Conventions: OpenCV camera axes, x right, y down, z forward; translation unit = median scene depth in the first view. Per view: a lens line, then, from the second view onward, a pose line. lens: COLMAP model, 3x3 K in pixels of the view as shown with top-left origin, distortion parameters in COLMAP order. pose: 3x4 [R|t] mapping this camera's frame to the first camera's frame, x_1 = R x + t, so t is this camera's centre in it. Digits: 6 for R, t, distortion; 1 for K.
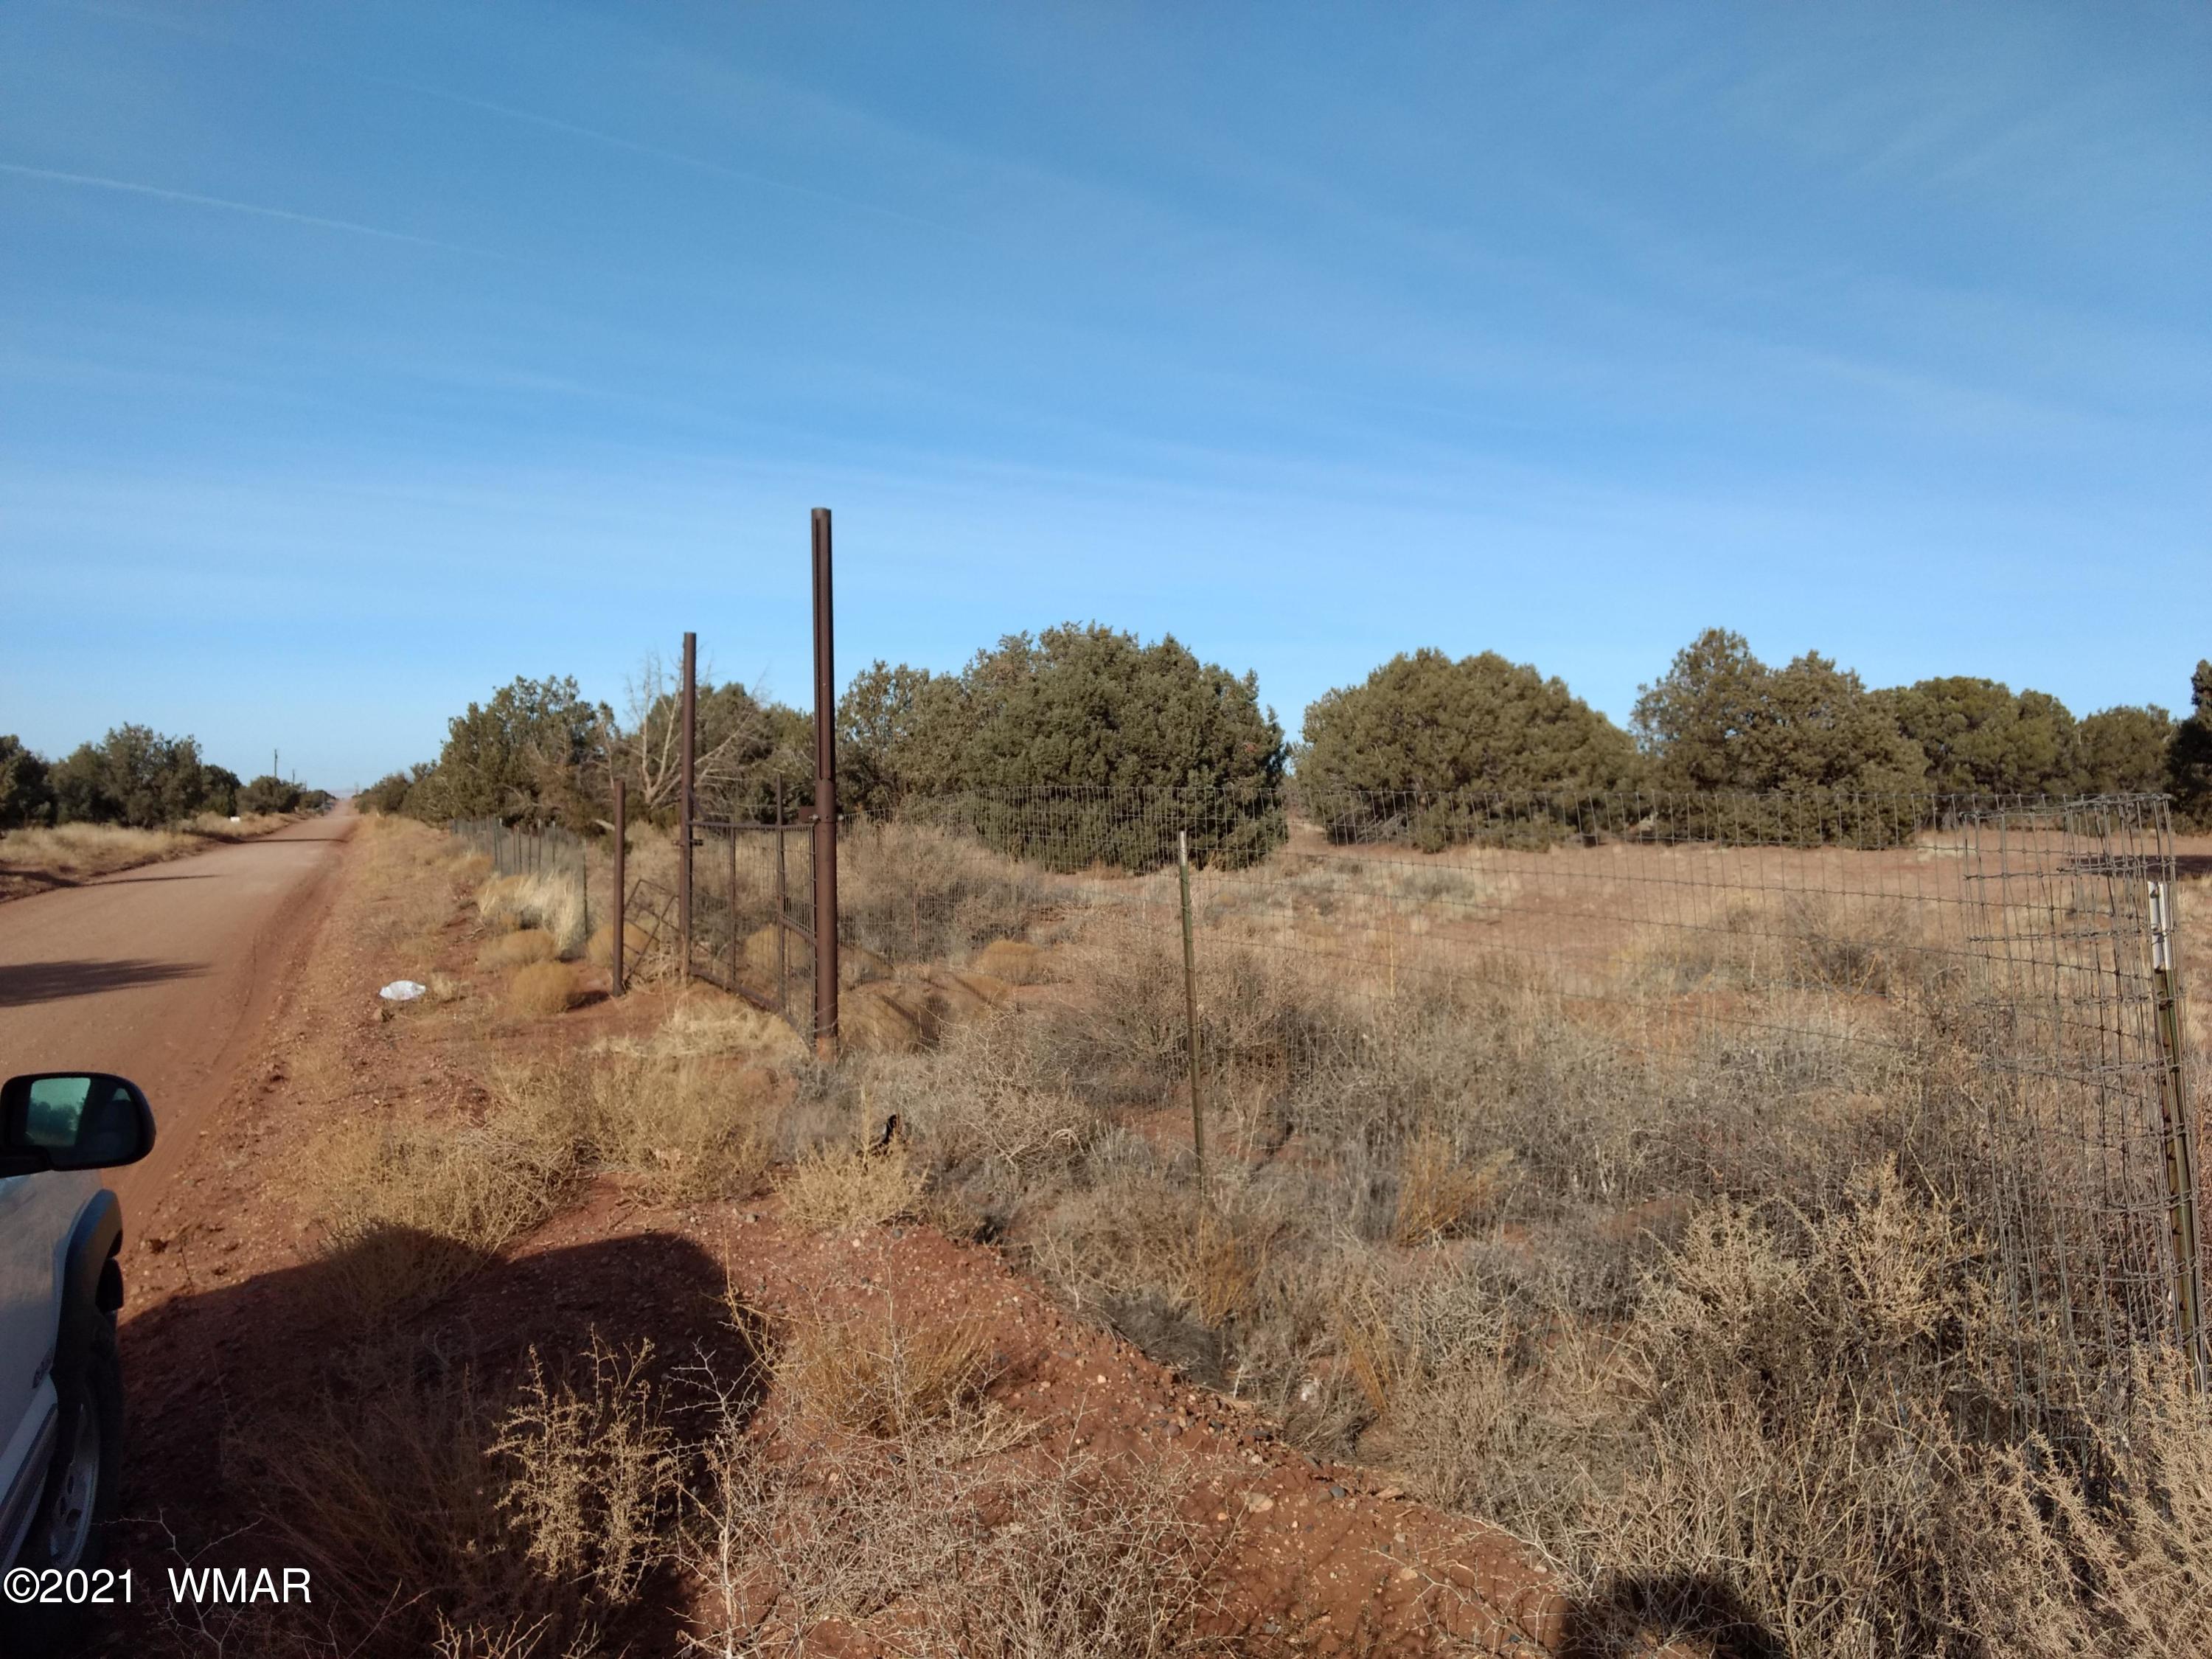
lens RADIAL K [[1656.7, 0, 1130.5], [0, 1656.7, 824.5], [0, 0, 1]] dist [0.004992, -0.003703]
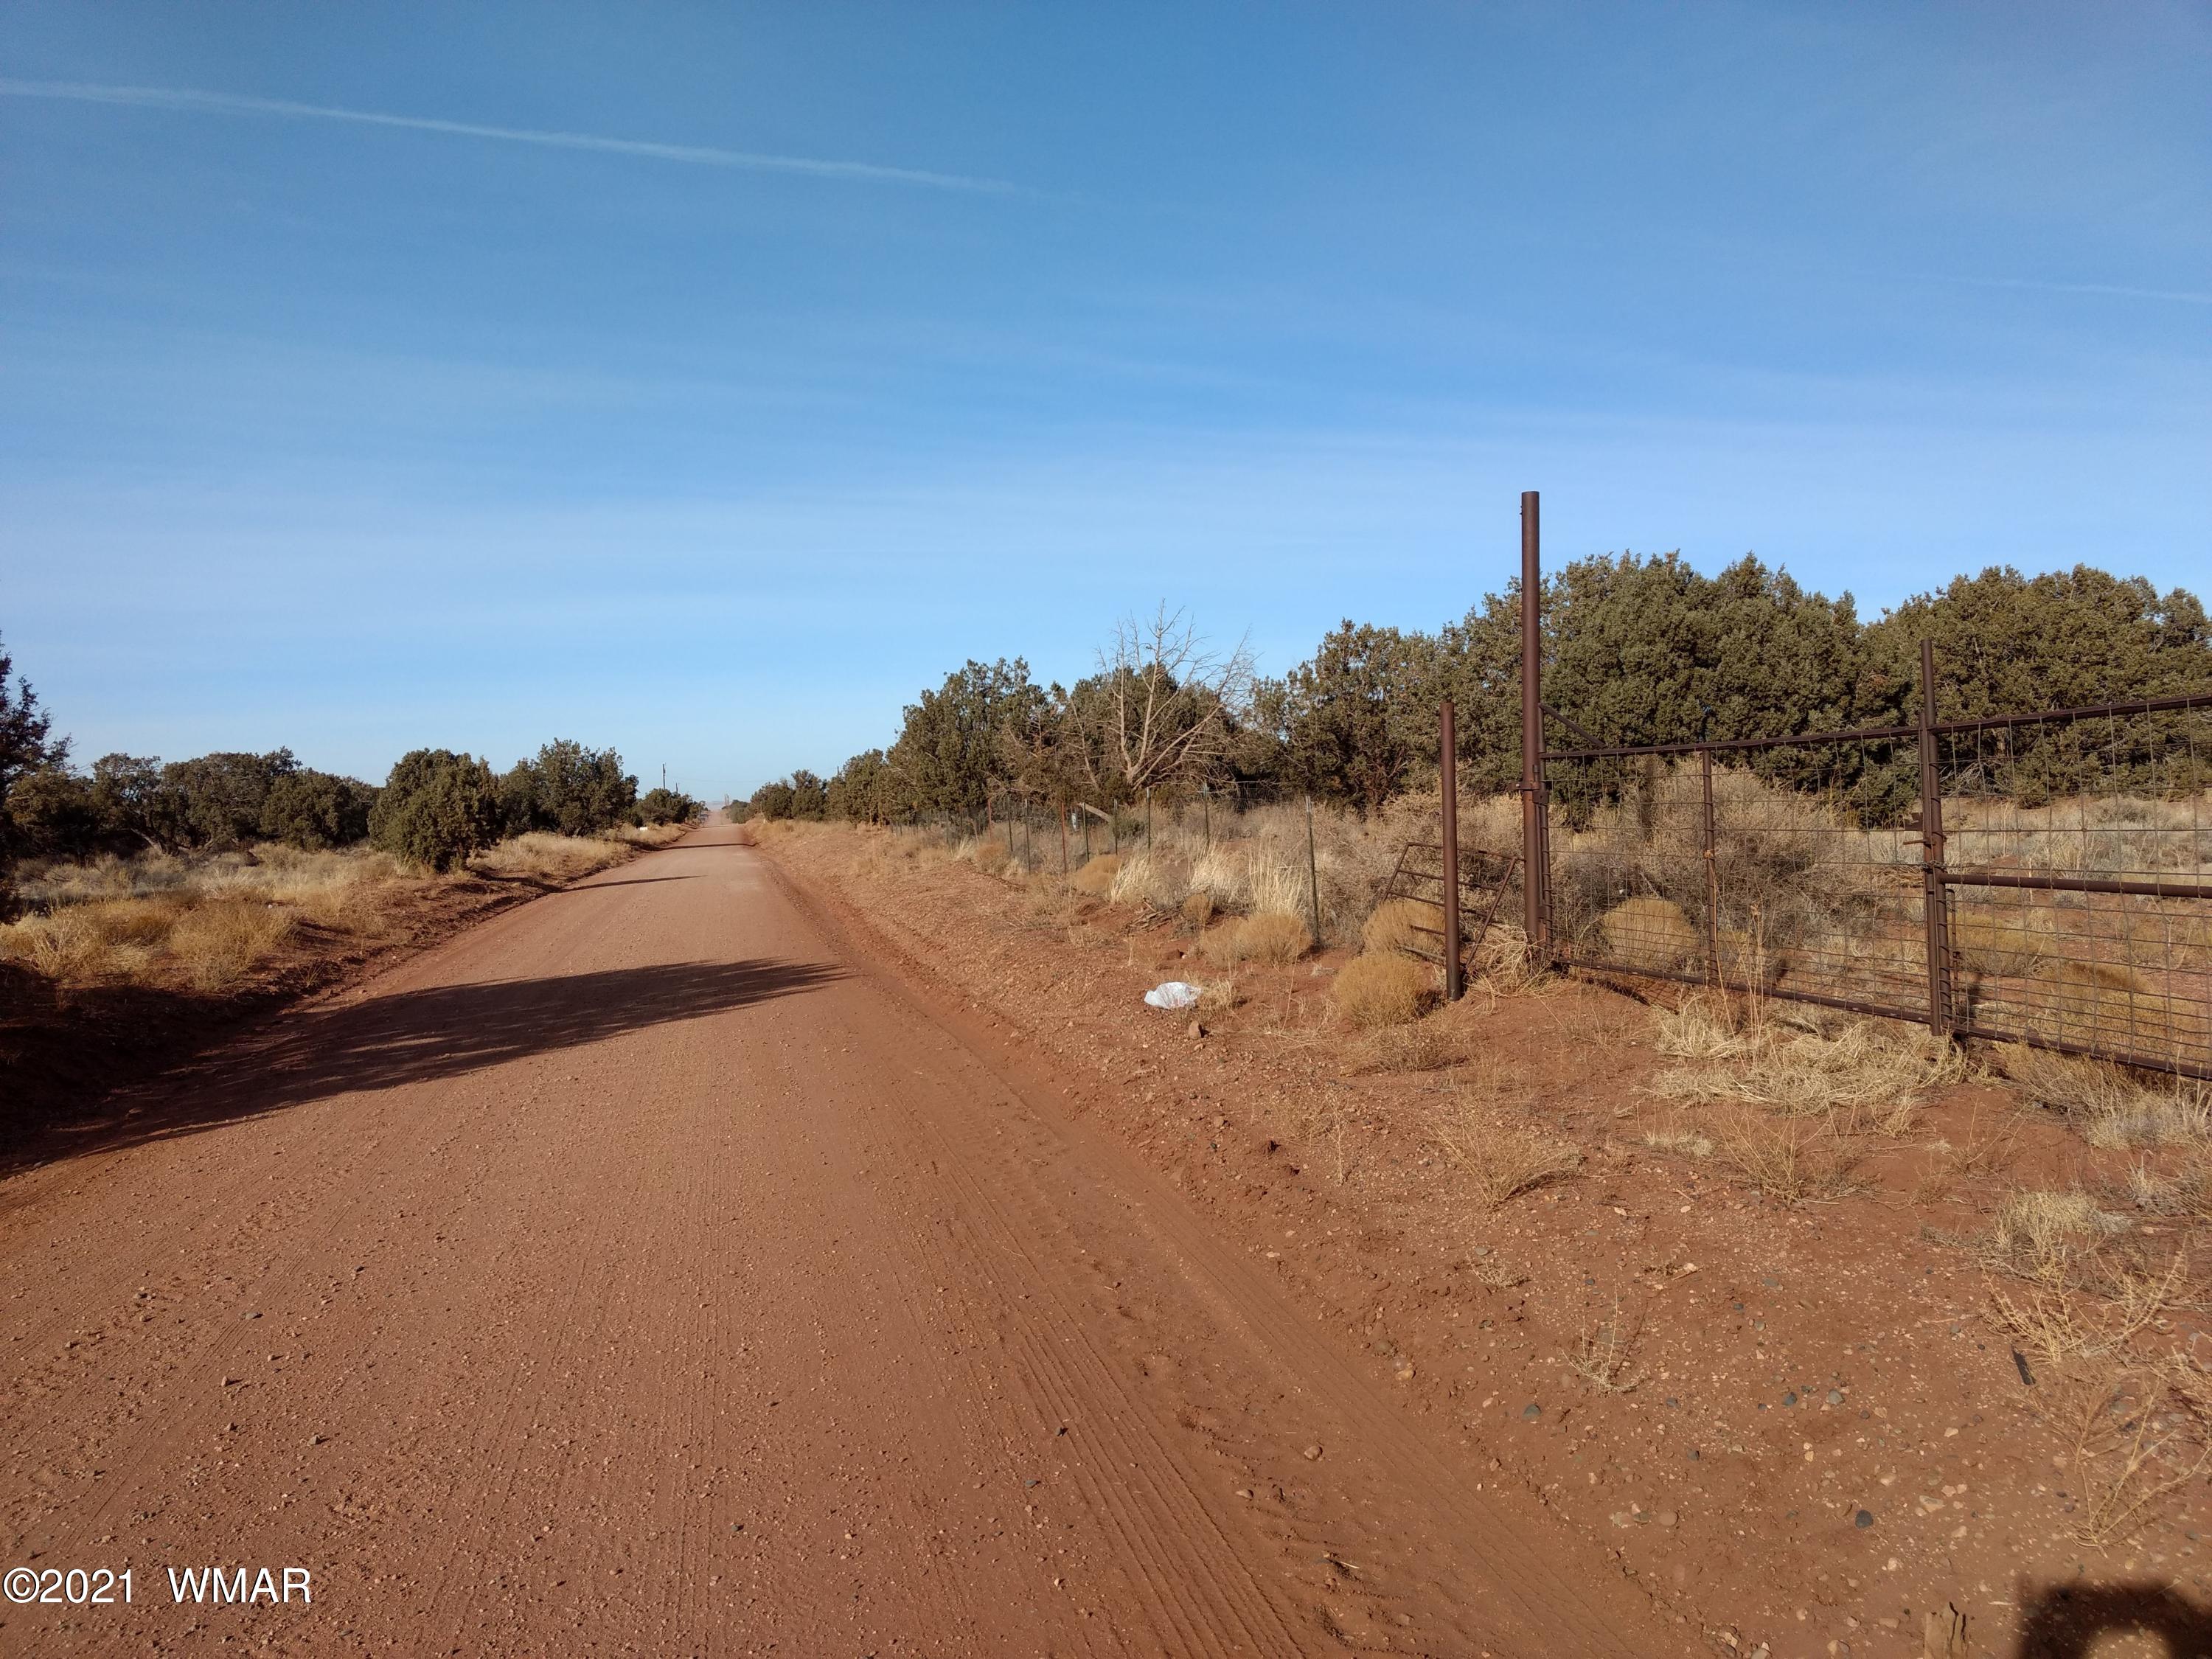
lens RADIAL K [[1682.3, 0, 1106.0], [0, 1682.3, 829.5], [0, 0, 1]] dist [0.155106, -0.402358]
pose [[0.975551, -0.034687, -0.217018, -0.083776], [0.036864, 0.999302, 0.005987, 0.005640], [0.216658, -0.013840, 0.976149, 0.062919]]
